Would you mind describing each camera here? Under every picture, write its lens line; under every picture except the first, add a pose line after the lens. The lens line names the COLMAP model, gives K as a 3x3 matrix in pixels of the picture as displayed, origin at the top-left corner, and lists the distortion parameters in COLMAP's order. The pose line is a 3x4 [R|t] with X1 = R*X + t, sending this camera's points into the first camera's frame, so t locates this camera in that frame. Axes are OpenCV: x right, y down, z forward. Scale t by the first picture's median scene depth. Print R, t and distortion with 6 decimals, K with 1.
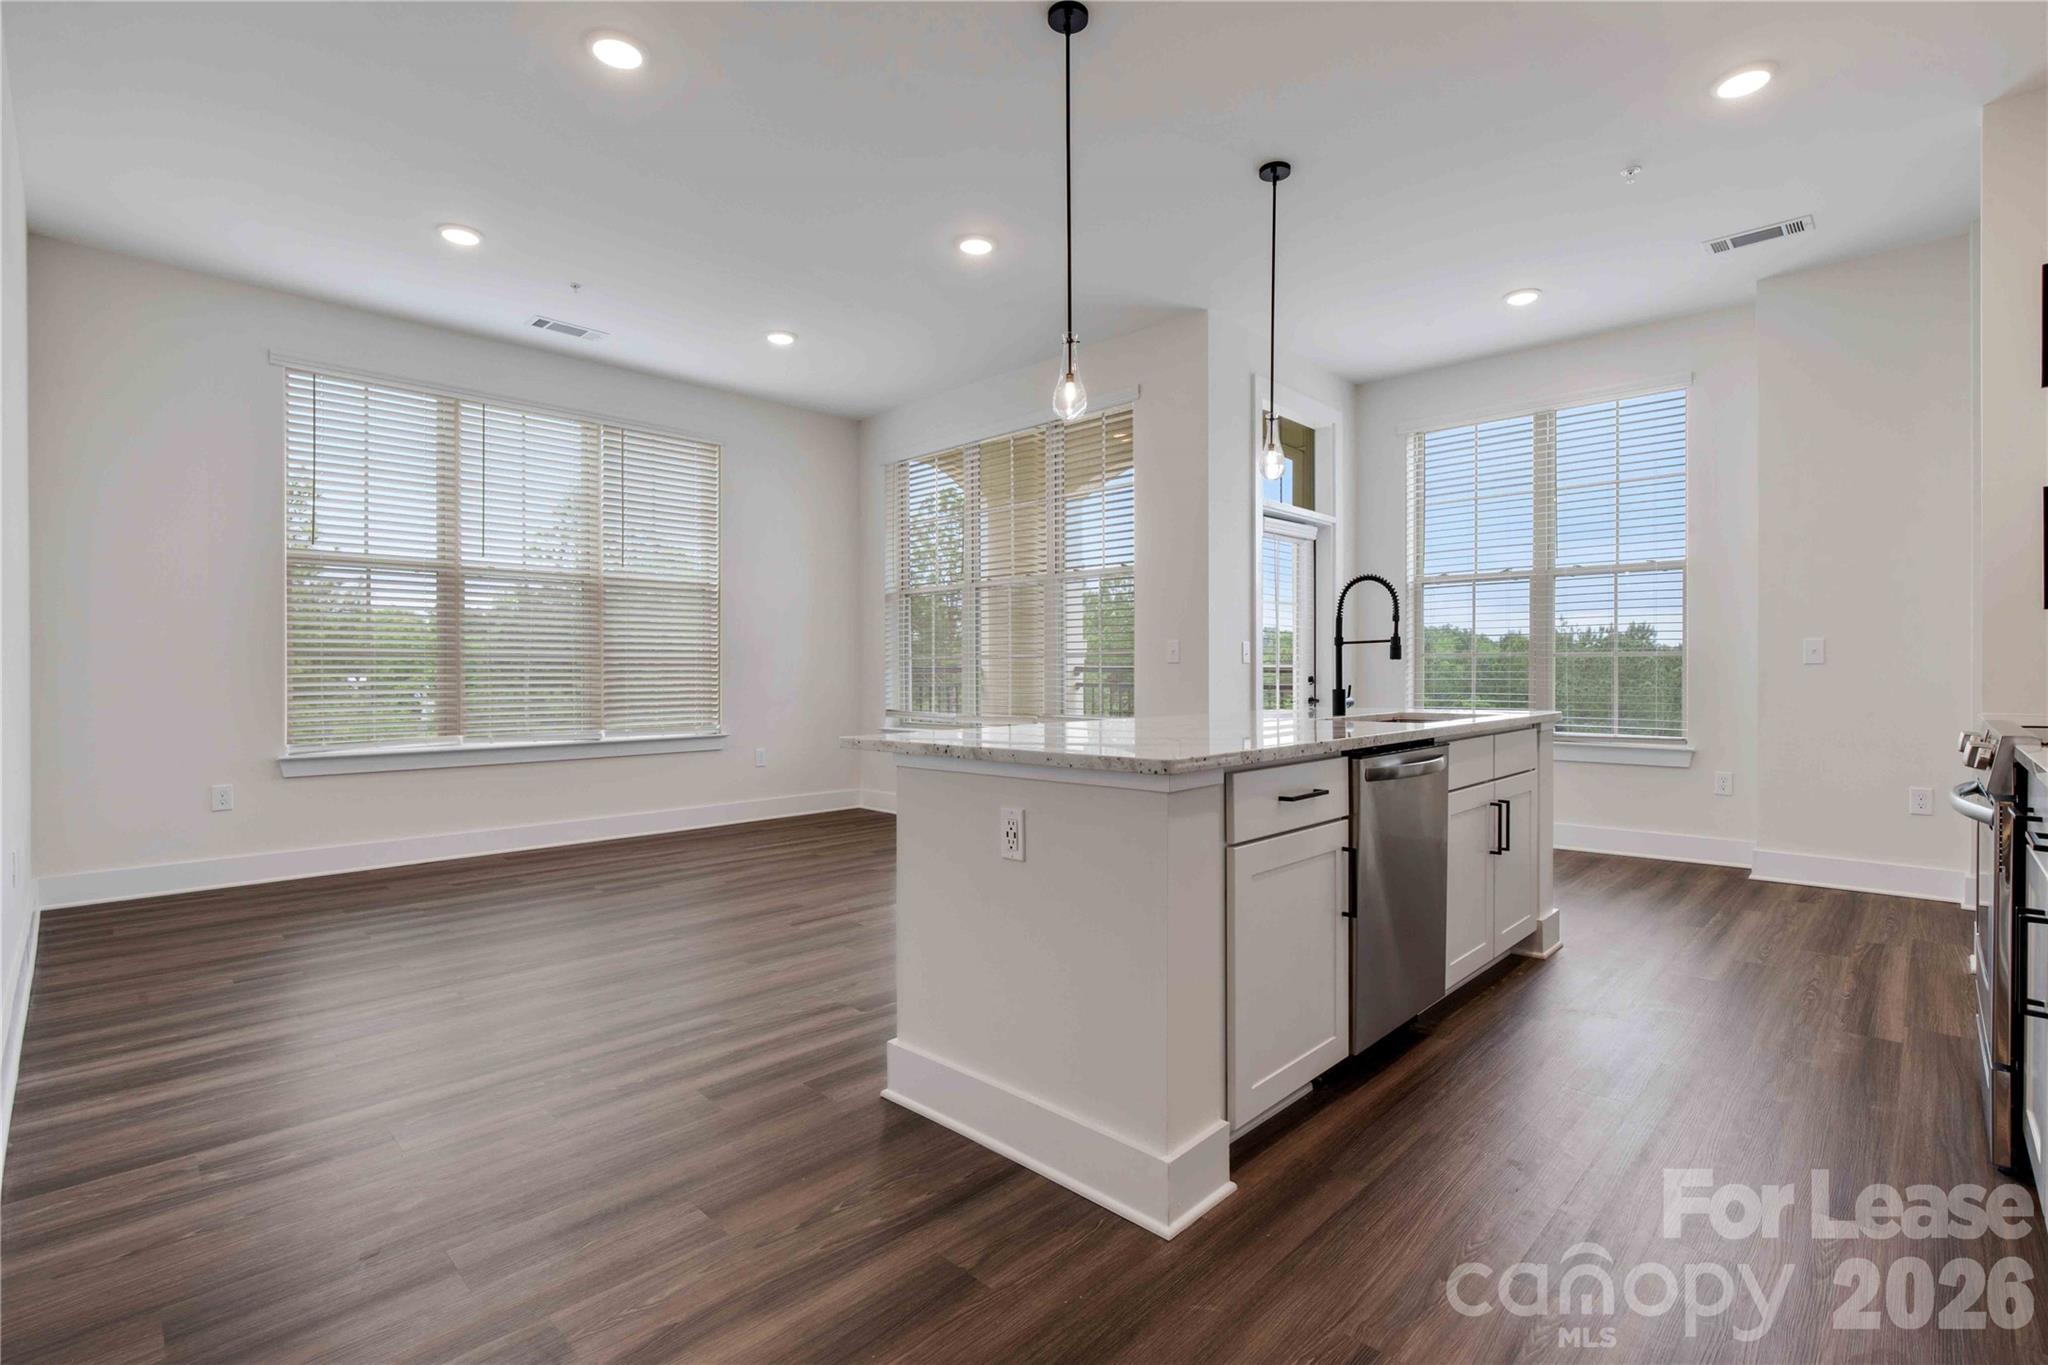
lens RADIAL K [[944.2, 0, 1031.4], [0, 944.2, 678.4], [0, 0, 1]] dist [-0.014954, 0.000413]
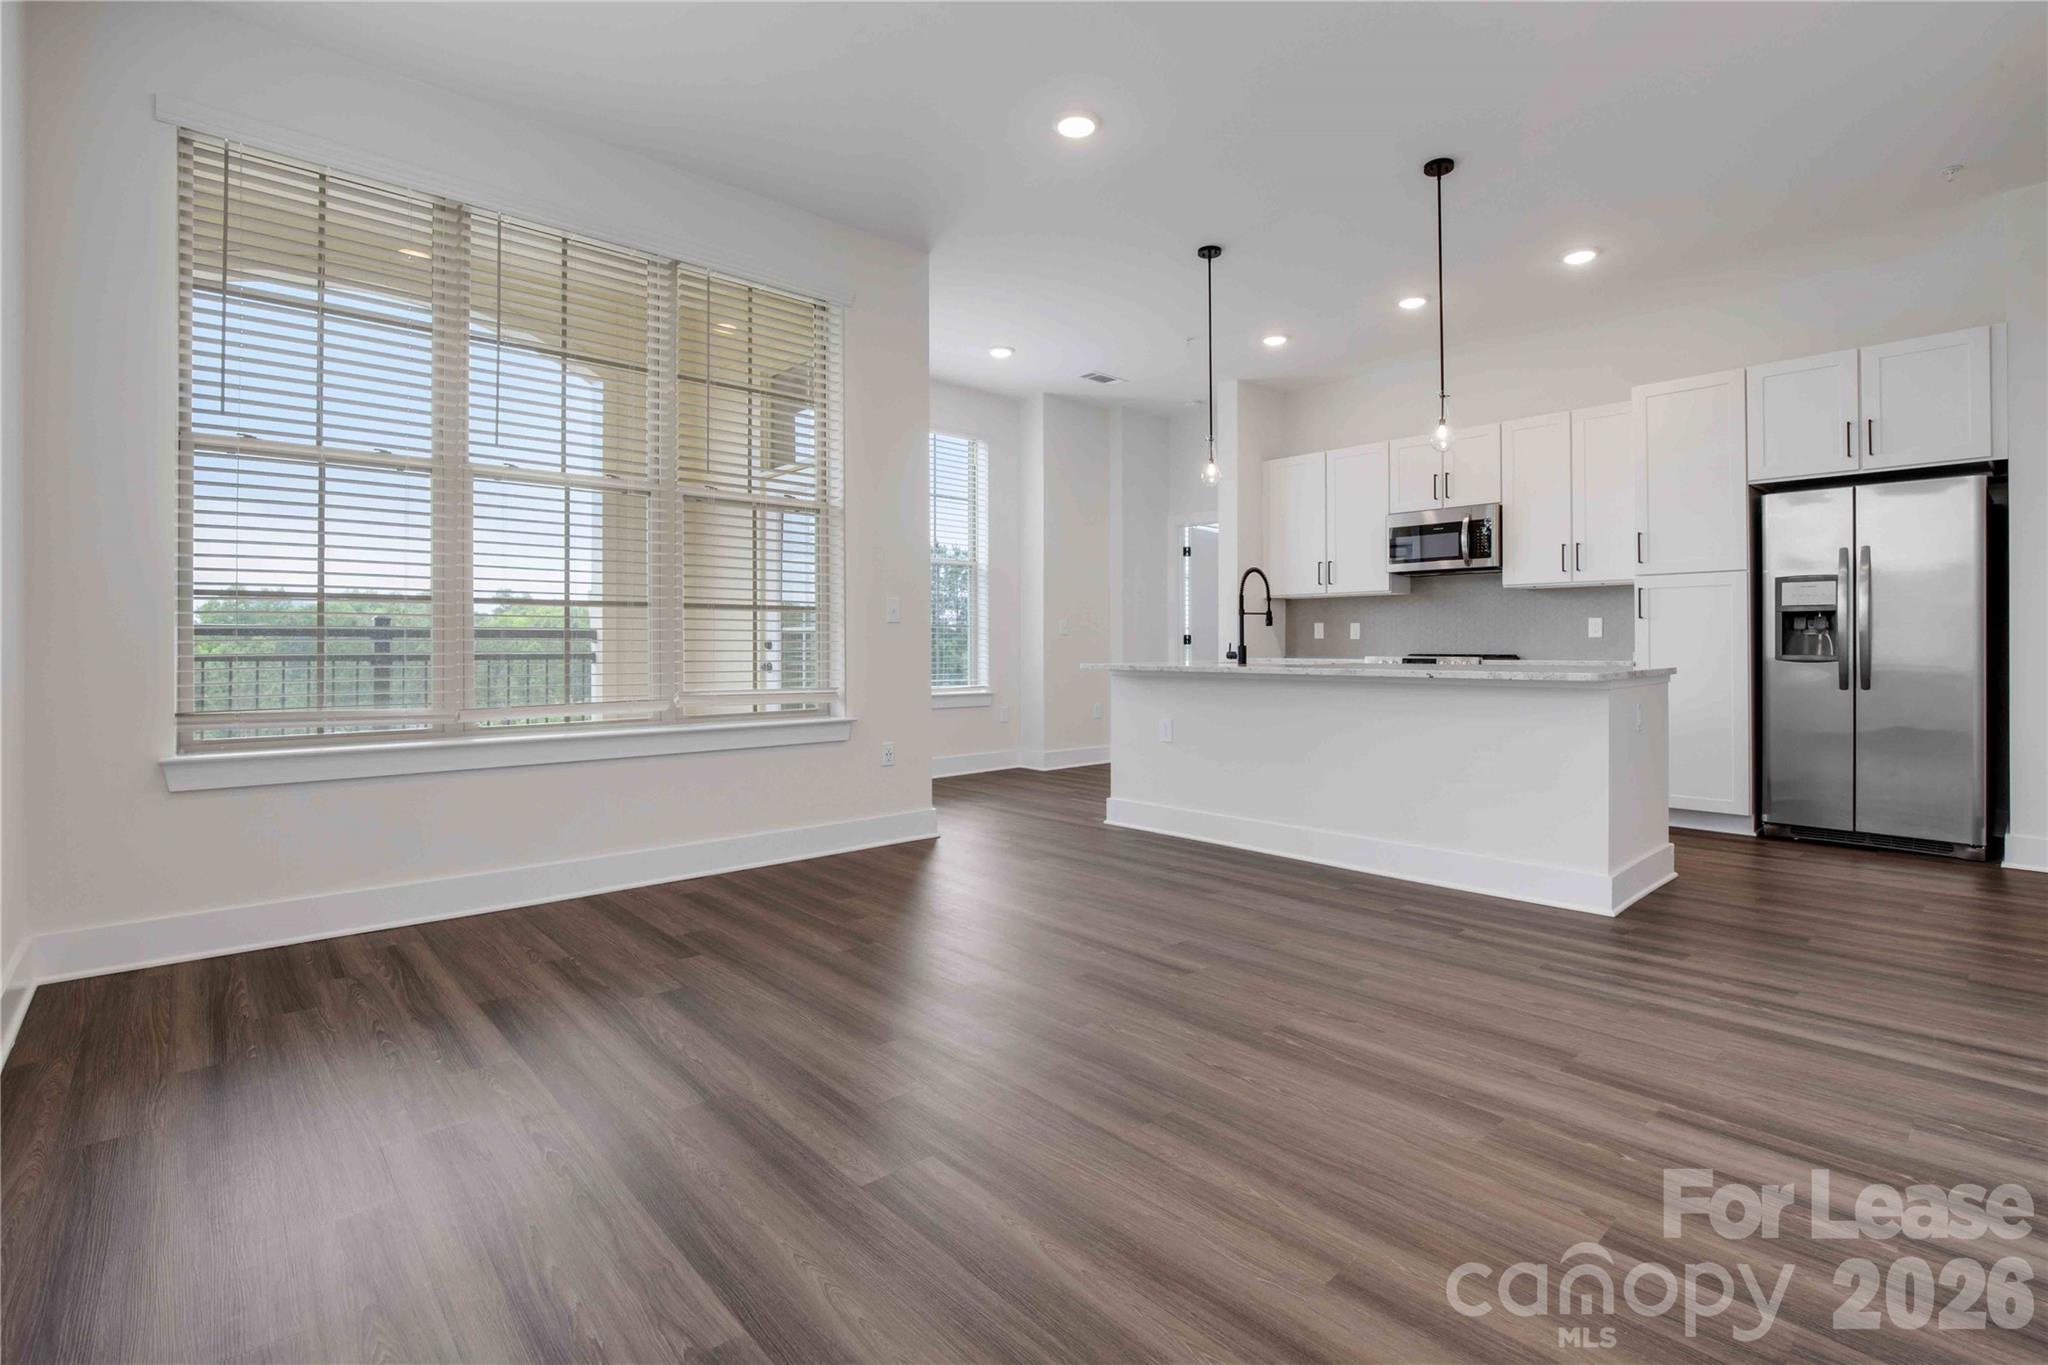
lens RADIAL K [[944.2, 0, 1080.8], [0, 944.2, 643.1], [0, 0, 1]] dist [-0.014954, 0.000413]
pose [[0.034163, 0.009679, 0.999369, -1.105587], [0.008588, 0.999913, -0.009978, 0.019273], [-0.999379, 0.008923, 0.034077, 1.195773]]
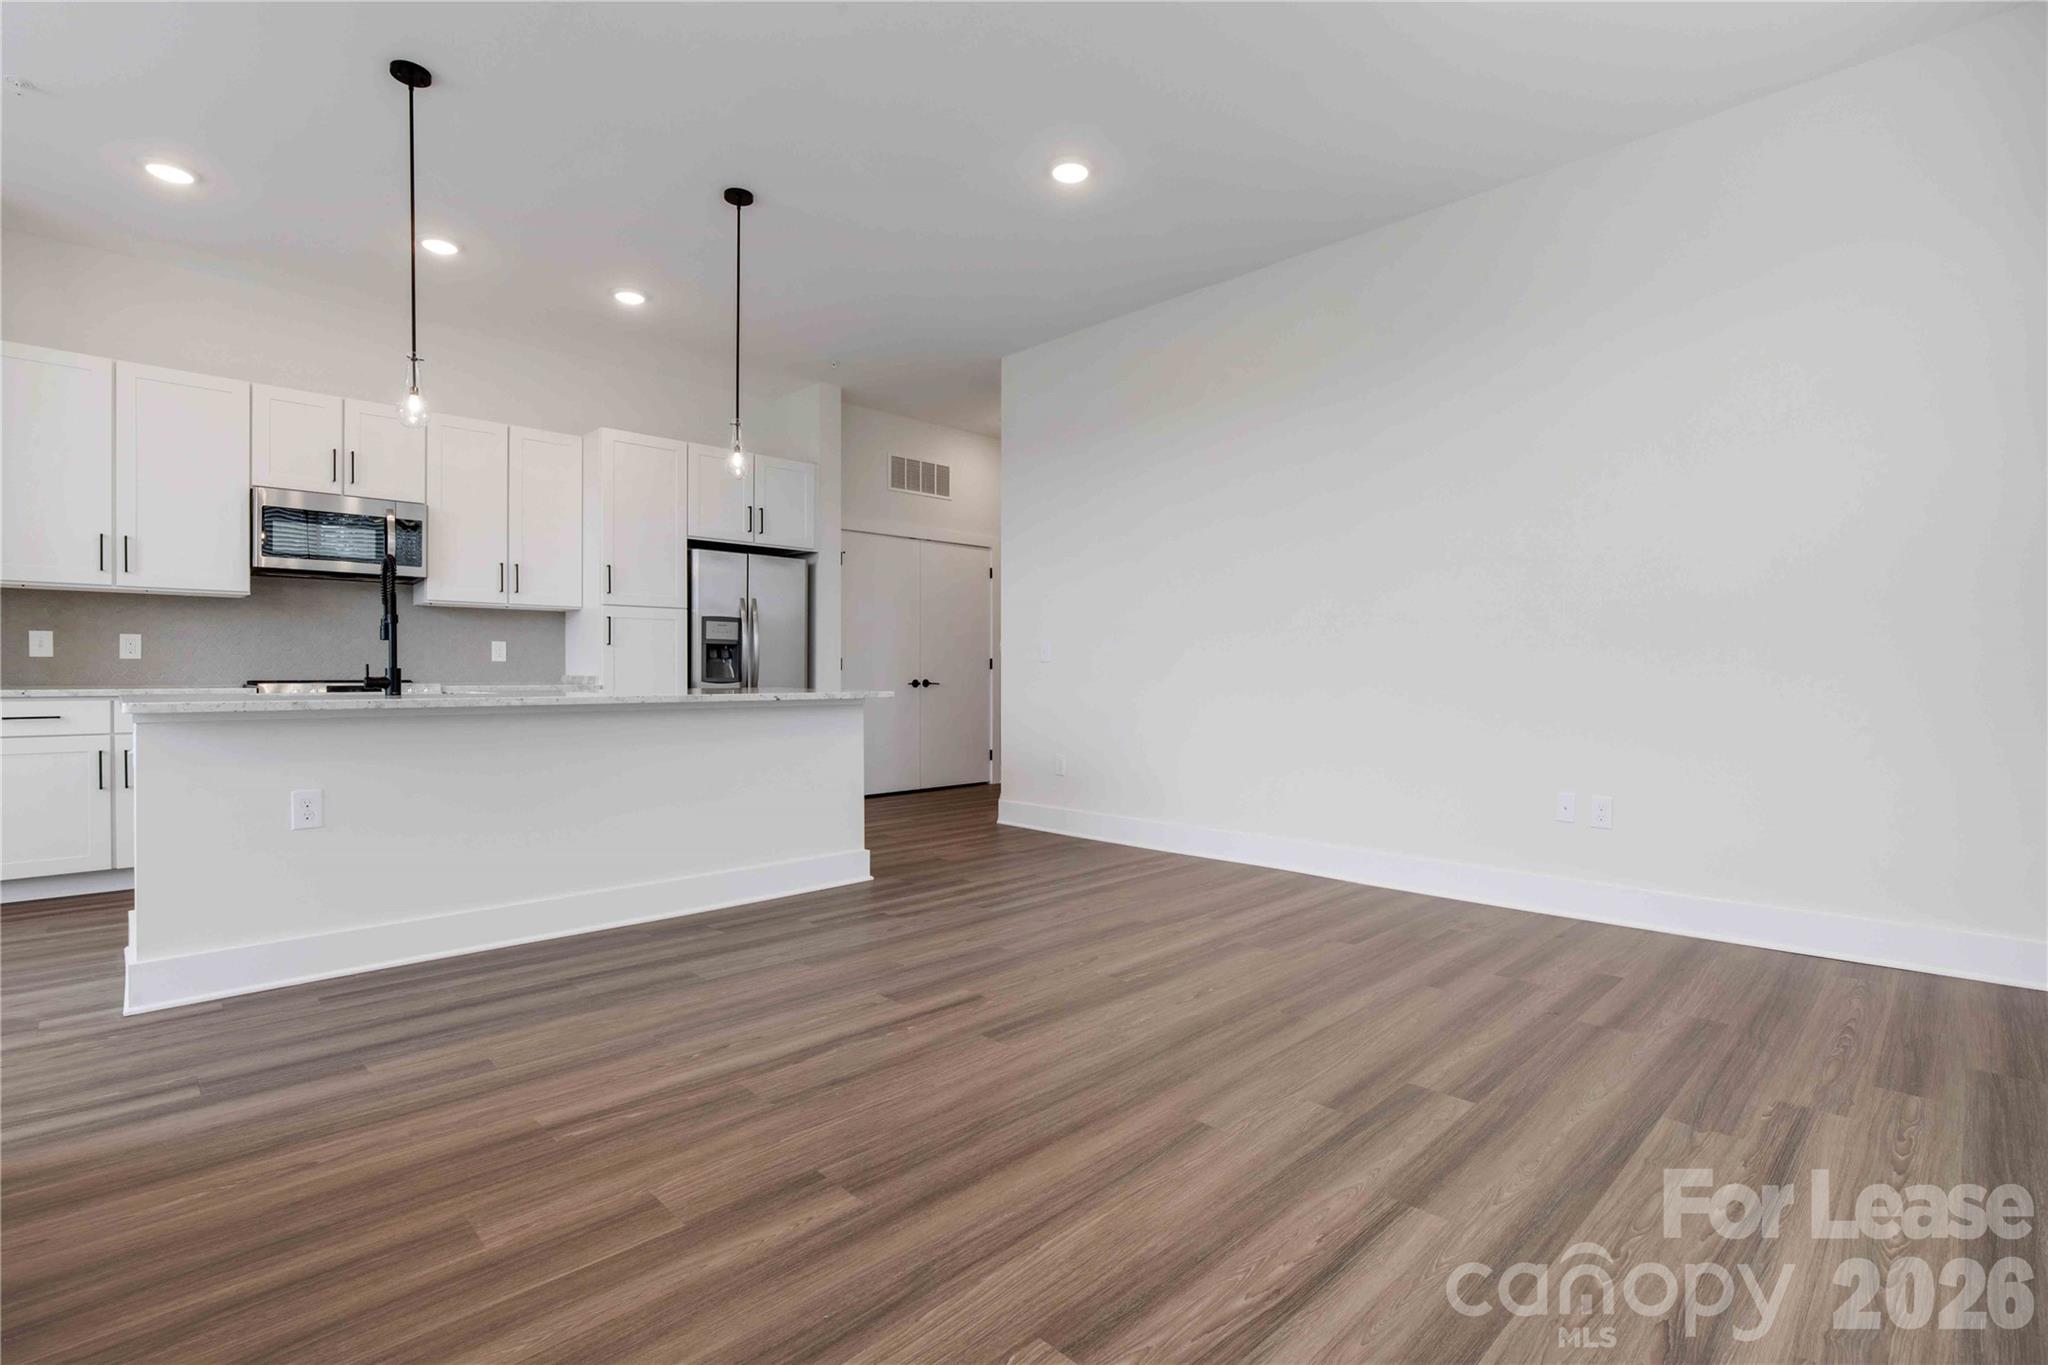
lens RADIAL K [[944.2, 0, 1019.6], [0, 944.2, 681.0], [0, 0, 1]] dist [-0.014954, 0.000413]
pose [[-0.999488, 0.004636, 0.031652, -0.347485], [0.005160, 0.999851, 0.016503, 0.011994], [-0.031571, 0.016657, -0.999363, 1.936284]]
